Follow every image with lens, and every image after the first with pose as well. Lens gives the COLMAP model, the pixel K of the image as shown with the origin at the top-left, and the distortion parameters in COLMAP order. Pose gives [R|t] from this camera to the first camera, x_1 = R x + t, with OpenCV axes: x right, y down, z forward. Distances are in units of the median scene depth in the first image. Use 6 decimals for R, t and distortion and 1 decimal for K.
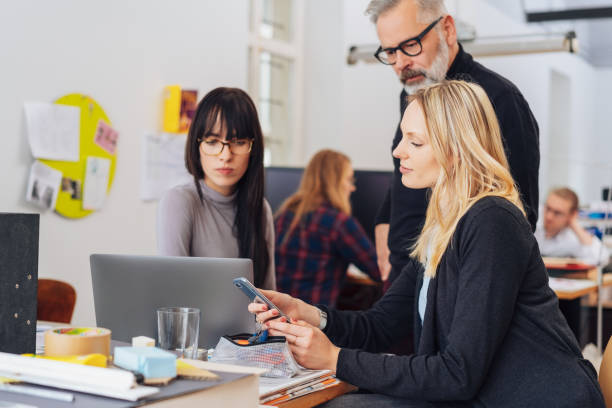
lens RADIAL K [[925.1, 0, 306.0], [0, 925.1, 204.0], [0, 0, 1]] dist [-0.023760, -0.070263]
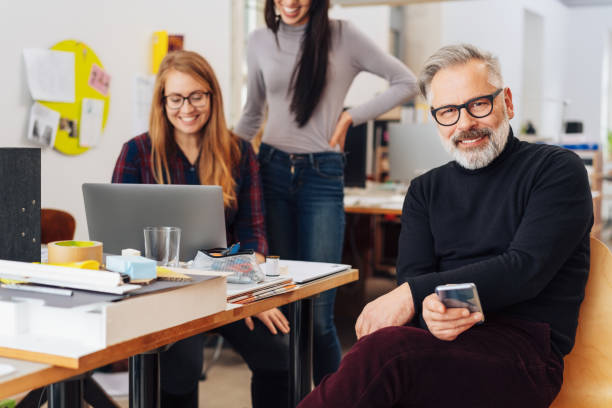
lens RADIAL K [[925.1, 0, 306.0], [0, 925.1, 204.0], [0, 0, 1]] dist [-0.023760, -0.070263]
pose [[0.999921, -0.012486, -0.001618, 0.046492], [0.012565, 0.997803, 0.065052, 0.009881], [0.000803, -0.065067, 0.997881, -0.163447]]
